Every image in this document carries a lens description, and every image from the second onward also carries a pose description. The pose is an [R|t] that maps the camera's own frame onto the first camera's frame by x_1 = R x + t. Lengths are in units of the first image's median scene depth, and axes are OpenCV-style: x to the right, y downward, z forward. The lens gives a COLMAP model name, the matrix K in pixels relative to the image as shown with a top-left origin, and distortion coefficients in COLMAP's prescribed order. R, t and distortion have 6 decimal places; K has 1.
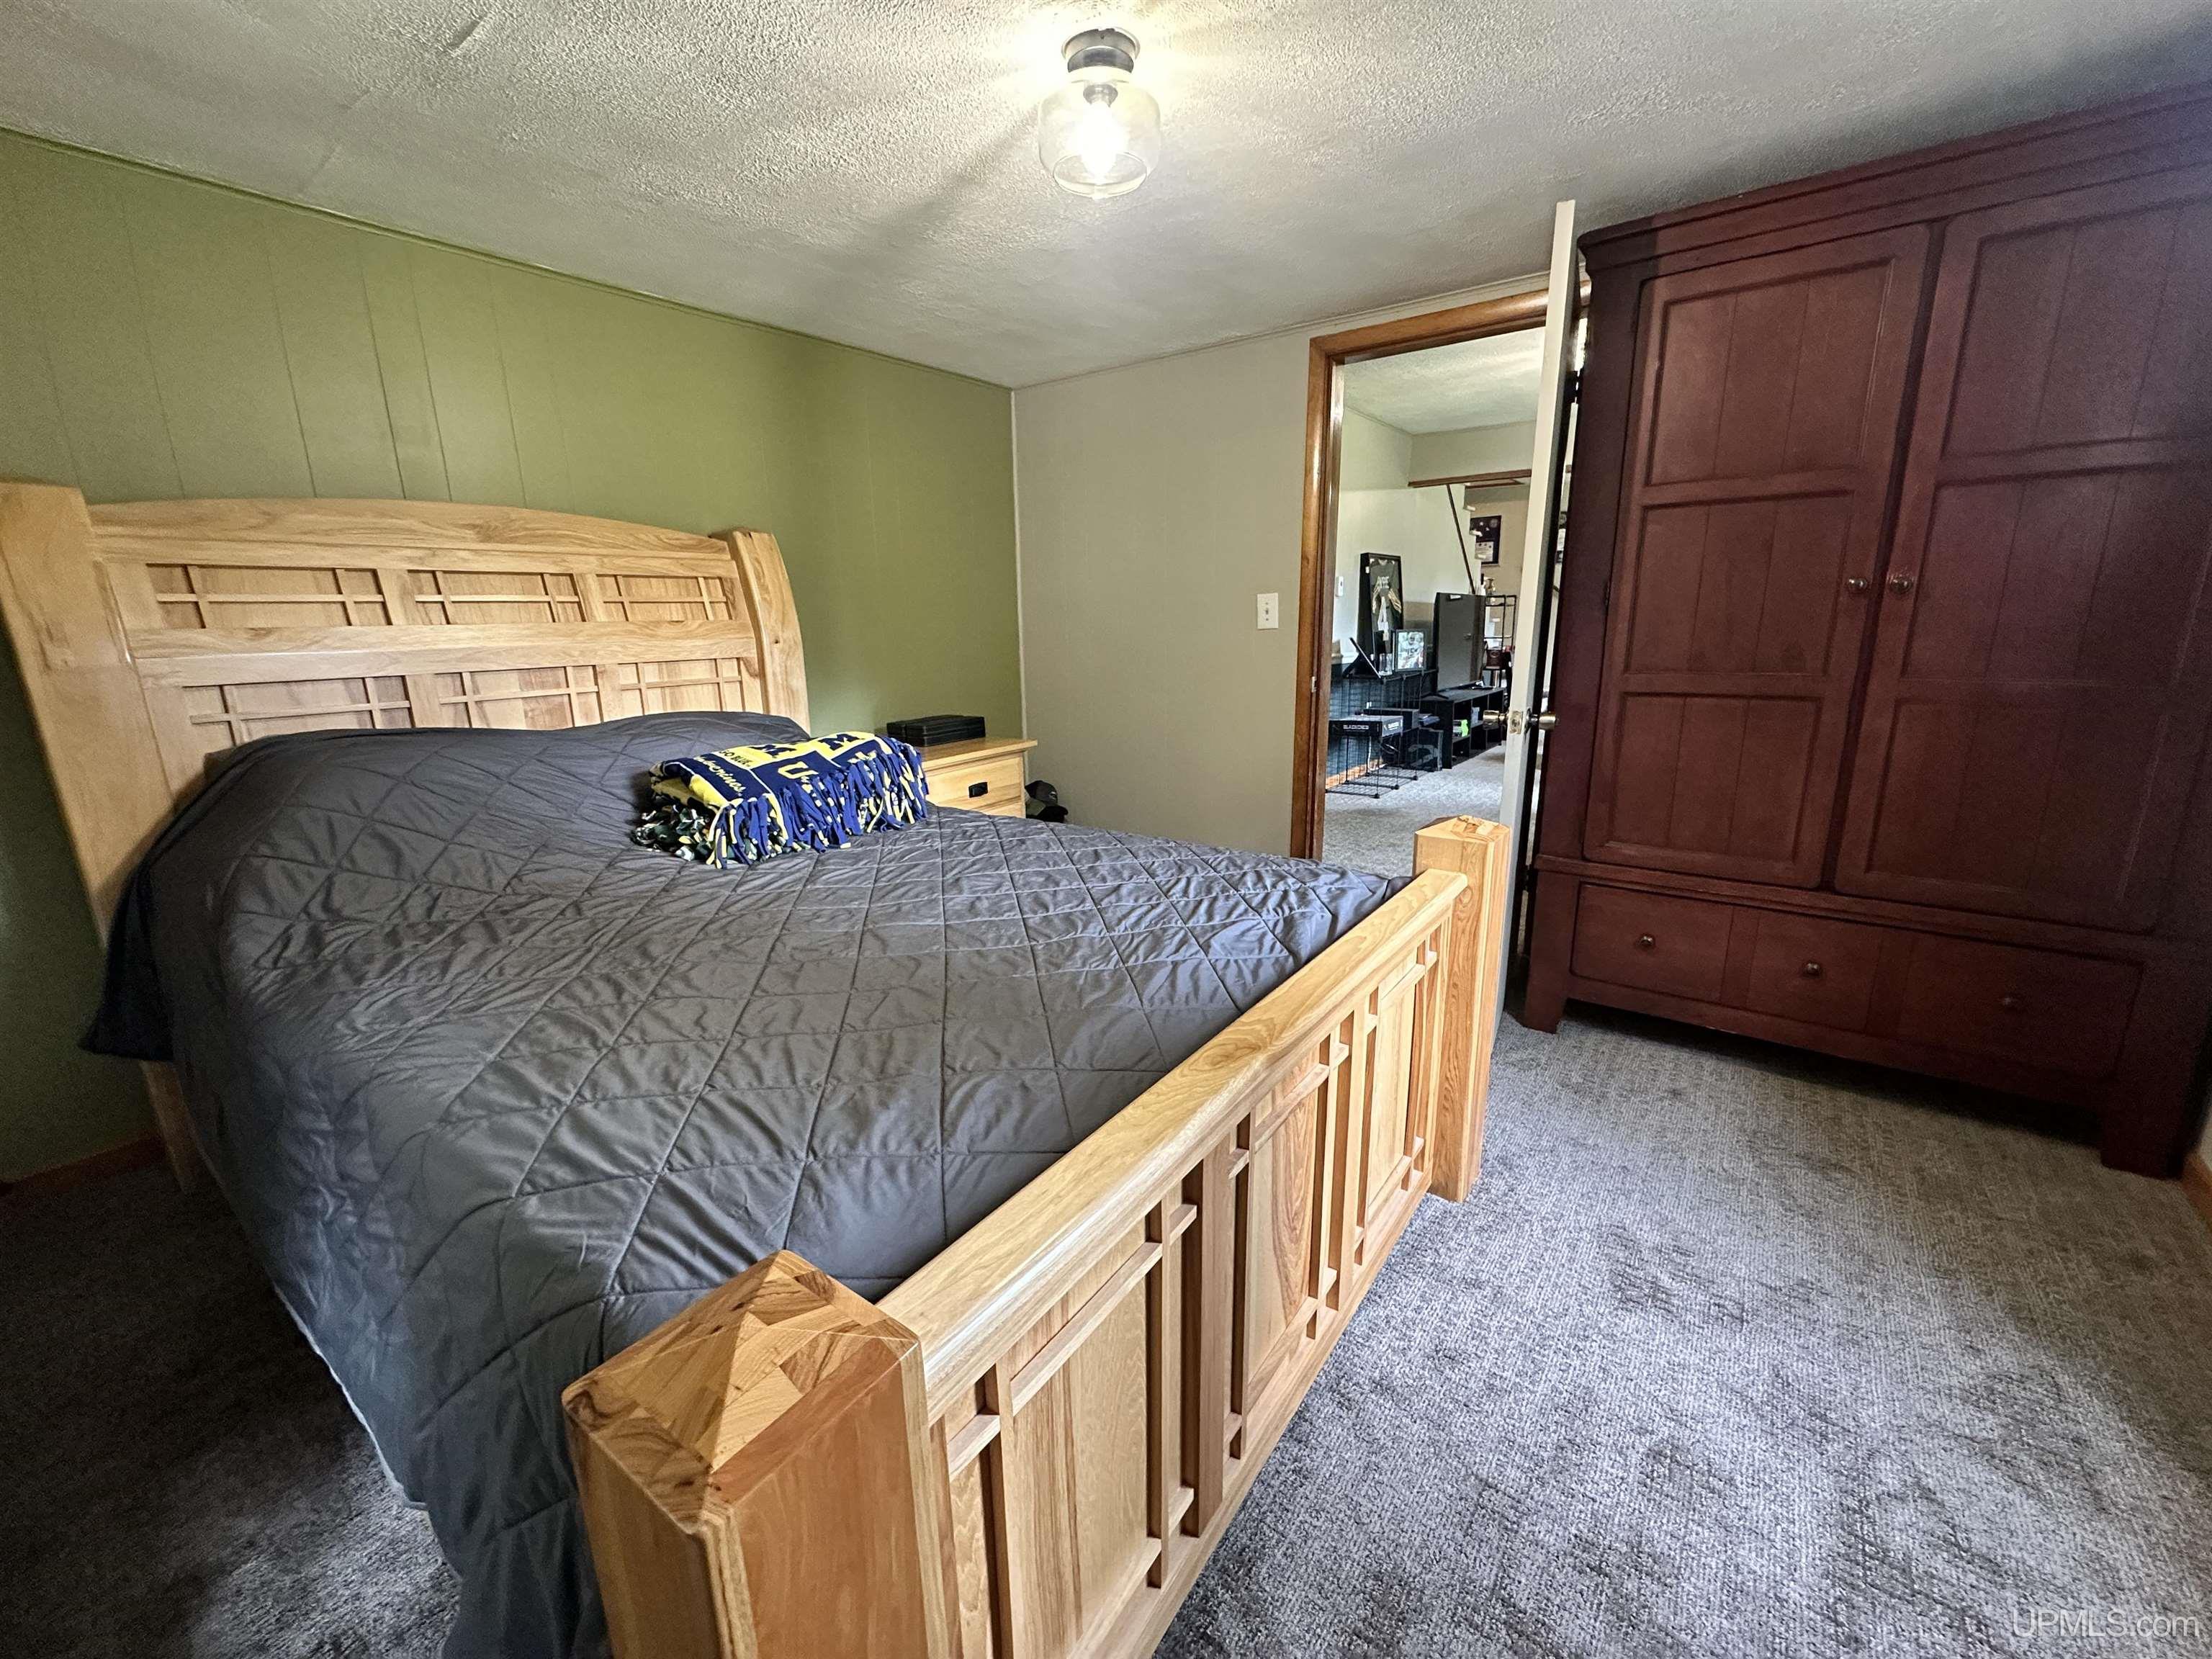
lens RADIAL K [[896.1, 0, 1100.3], [0, 896.1, 834.6], [0, 0, 1]] dist [-0.001131, -0.000146]
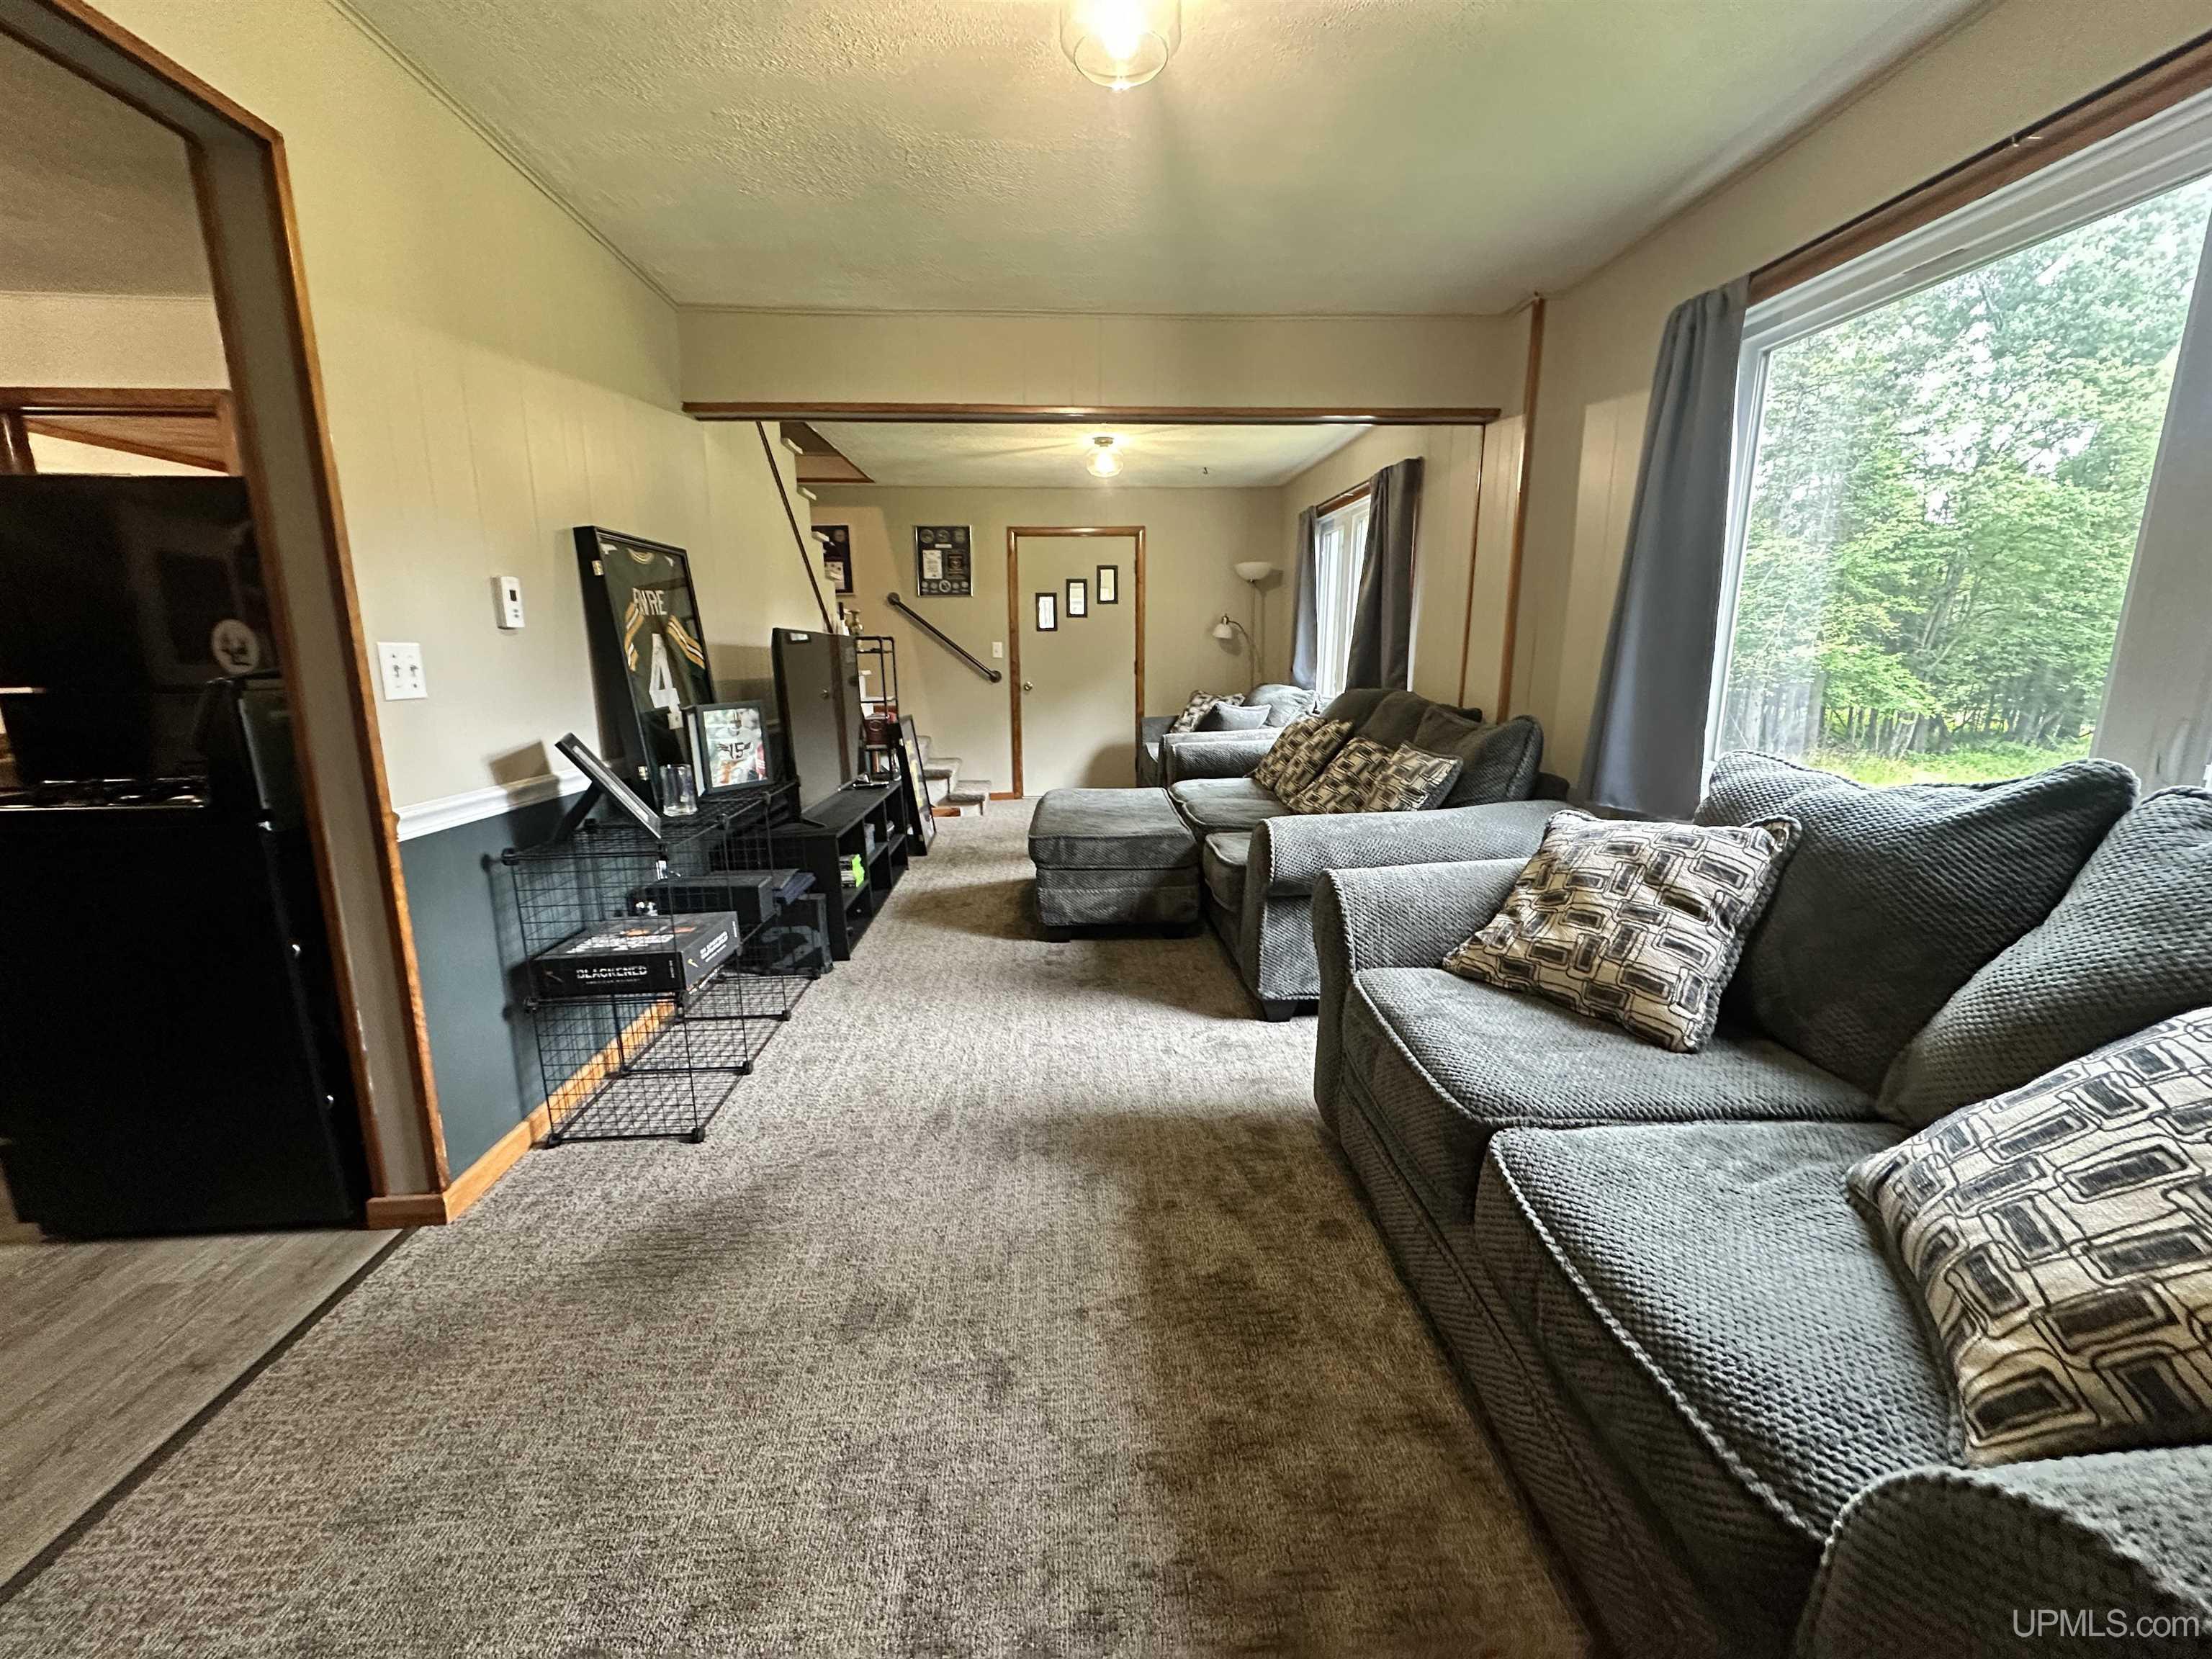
lens RADIAL K [[896.1, 0, 1116.3], [0, 896.1, 836.0], [0, 0, 1]] dist [-0.001131, -0.000146]
pose [[0.762677, -0.116730, 0.636158, 0.175813], [0.140762, 0.989960, 0.012894, -0.124682], [-0.631276, 0.079713, 0.771451, 0.465055]]
